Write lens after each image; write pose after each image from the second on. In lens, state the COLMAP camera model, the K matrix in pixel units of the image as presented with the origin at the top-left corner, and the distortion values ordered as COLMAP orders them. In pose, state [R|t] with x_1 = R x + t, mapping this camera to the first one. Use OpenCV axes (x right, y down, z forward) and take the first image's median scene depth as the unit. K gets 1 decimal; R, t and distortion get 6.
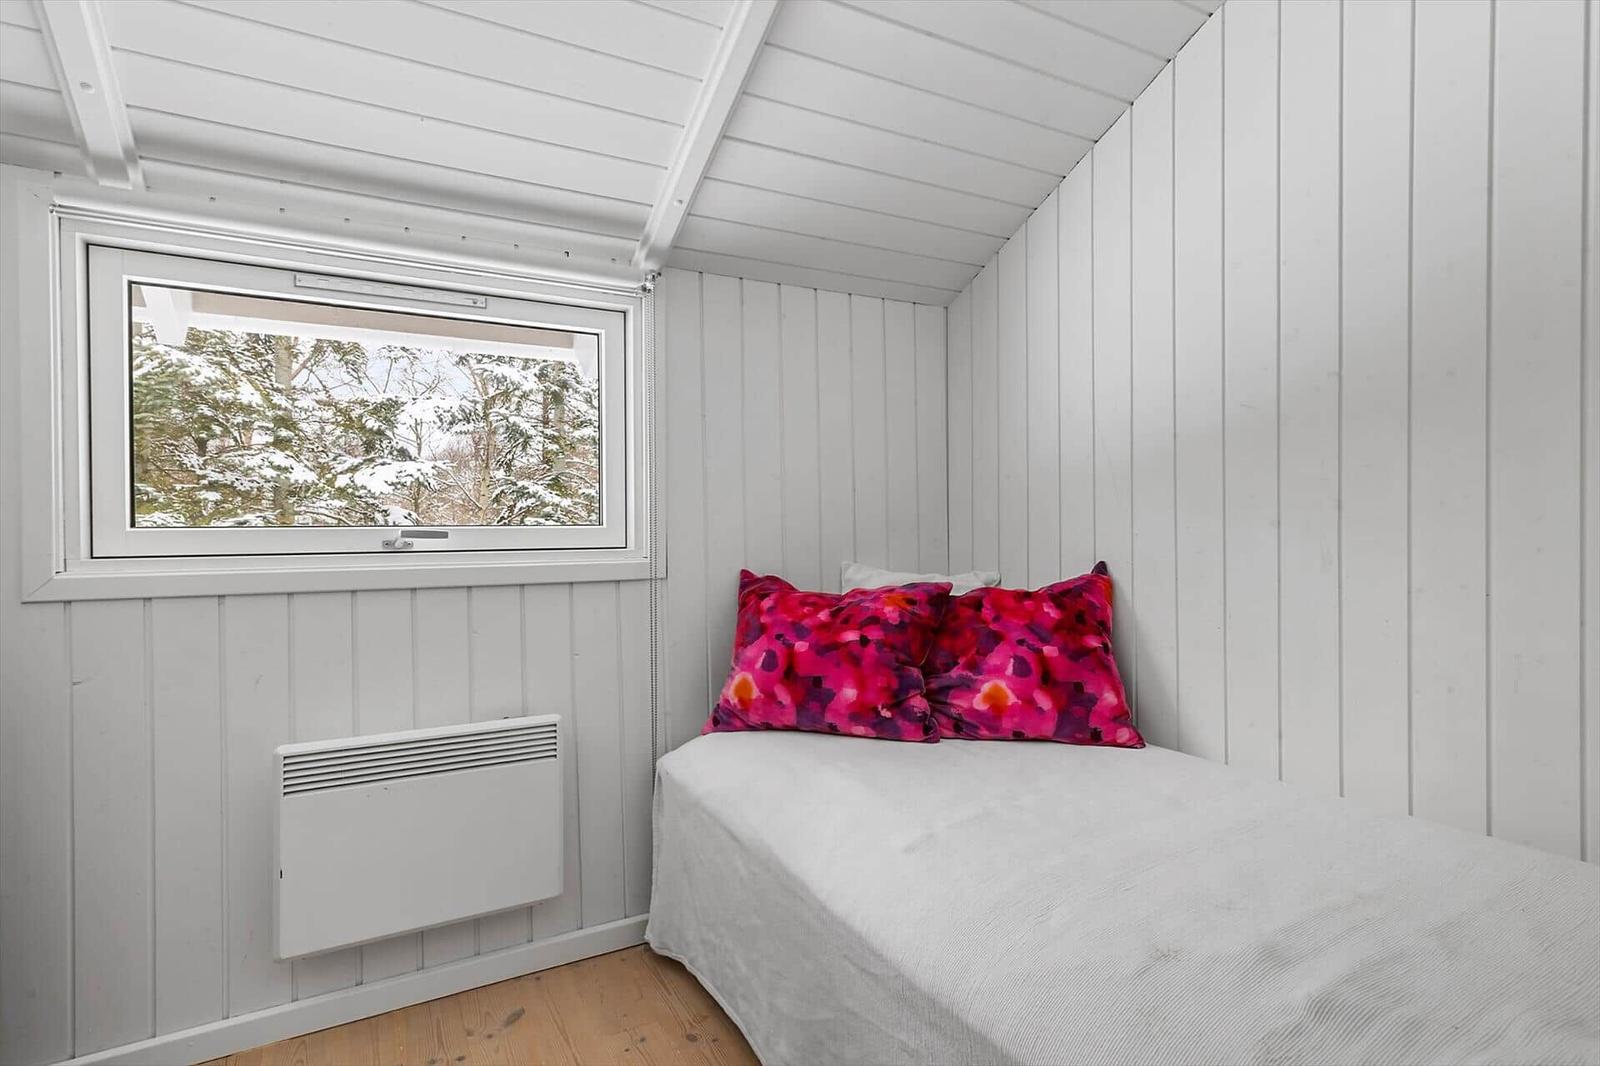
lens RADIAL K [[860.8, 0, 806.1], [0, 860.8, 540.4], [0, 0, 1]] dist [-0.003285, 0.000208]
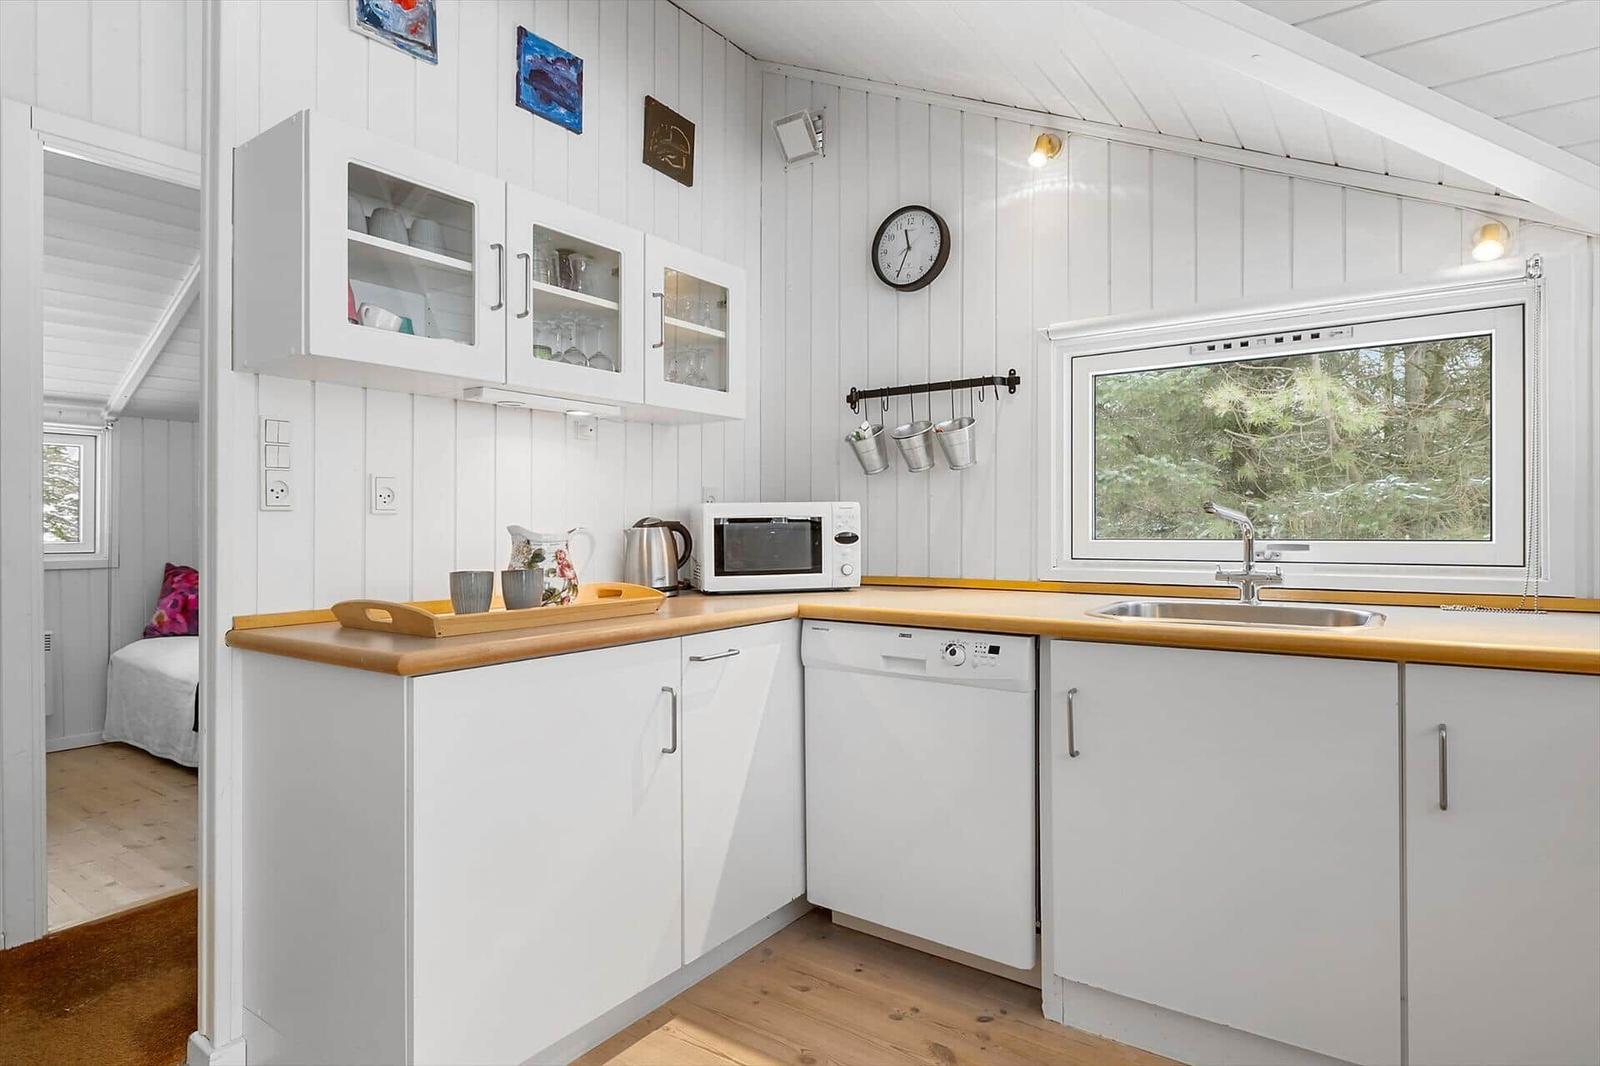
lens RADIAL K [[860.8, 0, 807.9], [0, 860.8, 529.0], [0, 0, 1]] dist [-0.003285, 0.000208]
pose [[0.899069, 0.011661, 0.437652, 0.440444], [-0.006746, 0.999896, -0.012783, -0.033142], [-0.437755, 0.008541, 0.899054, -1.648518]]
